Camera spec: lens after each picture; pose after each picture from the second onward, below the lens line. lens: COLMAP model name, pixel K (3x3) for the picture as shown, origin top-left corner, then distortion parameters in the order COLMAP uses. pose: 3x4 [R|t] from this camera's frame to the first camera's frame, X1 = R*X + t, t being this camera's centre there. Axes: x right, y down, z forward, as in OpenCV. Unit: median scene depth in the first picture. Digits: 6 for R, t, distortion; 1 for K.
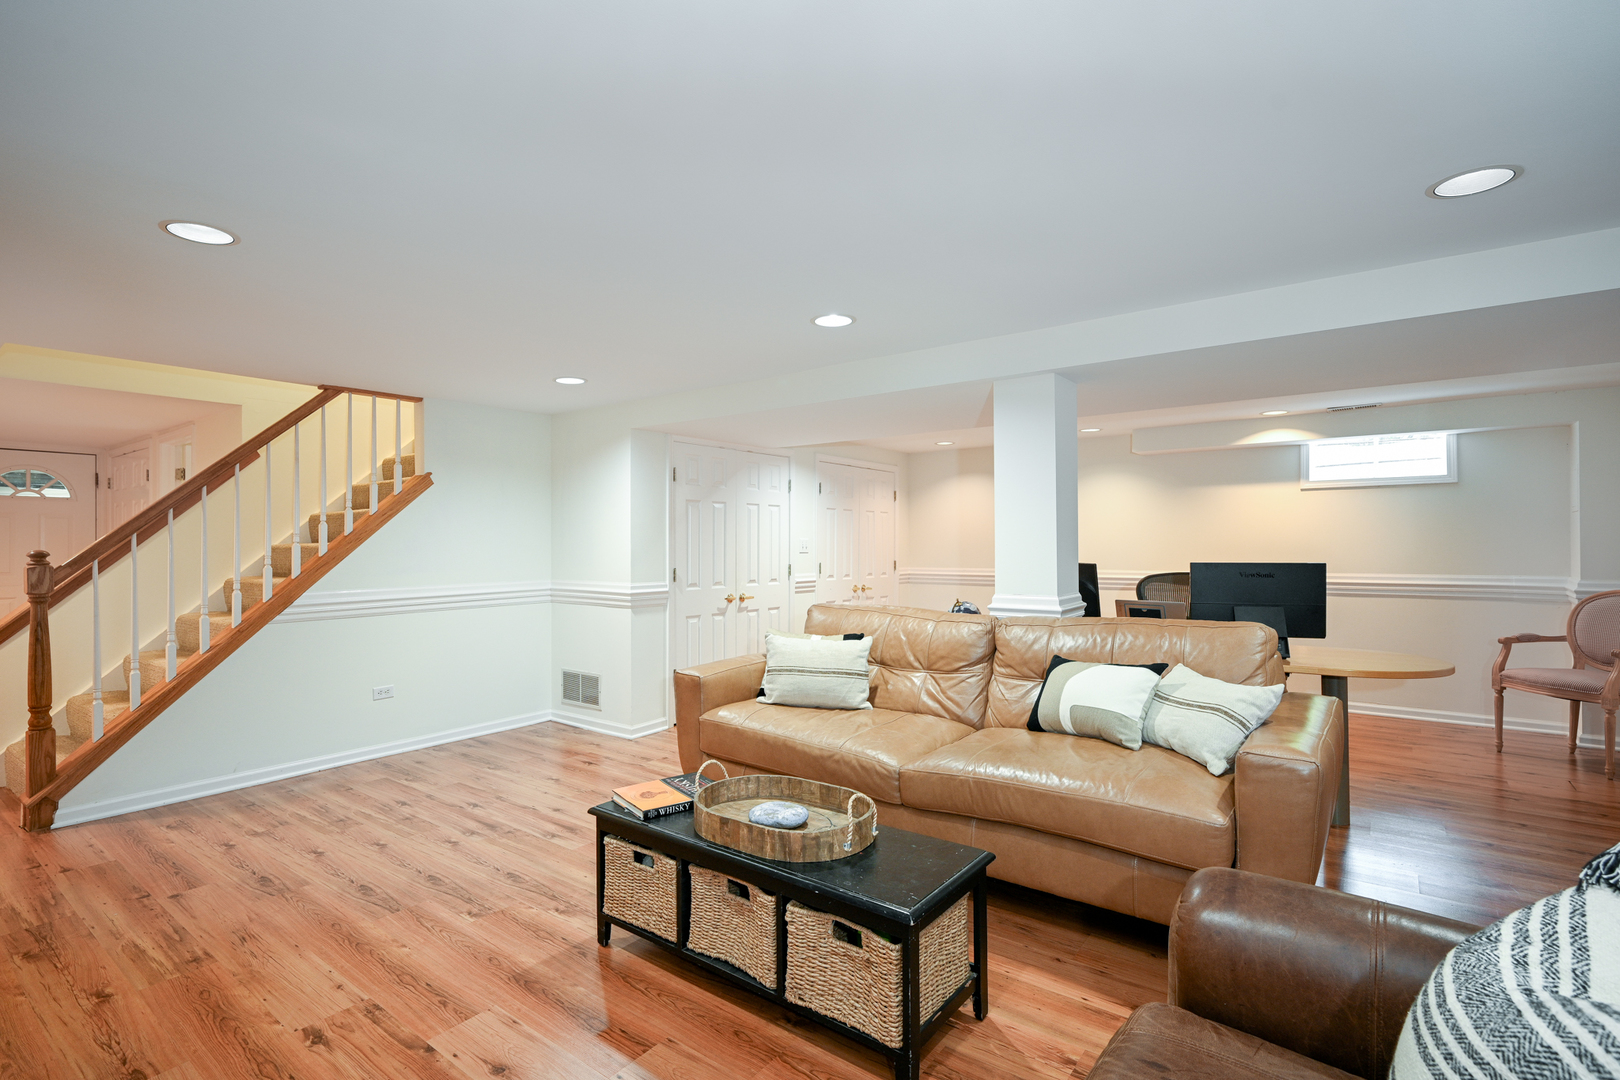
lens RADIAL K [[764.6, 0, 810.0], [0, 764.6, 540.0], [0, 0, 1]] dist [0.000701, -0.001063]
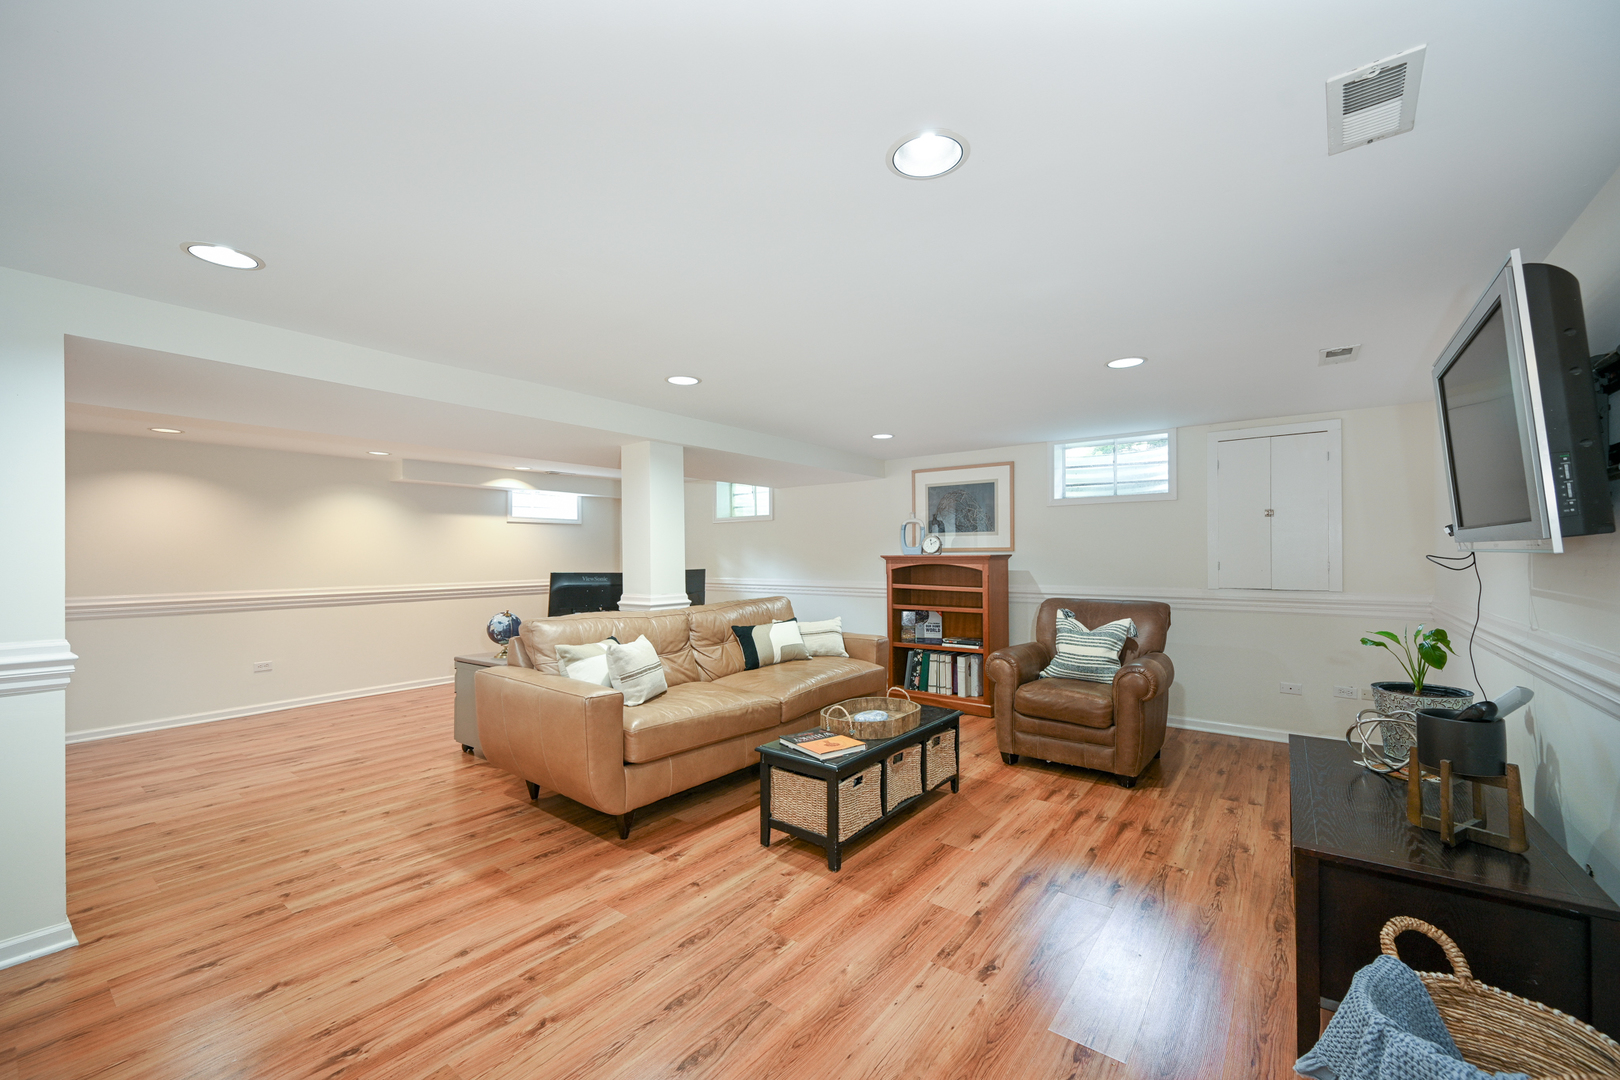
lens RADIAL K [[642.5, 0, 810.0], [0, 642.5, 540.0], [0, 0, 1]] dist [0.001378, 0.000206]
pose [[0.010718, 0.029264, 0.999514, -1.247463], [-0.001123, 0.999571, -0.029254, 0.005392], [-0.999942, -0.000809, 0.010746, 0.944504]]
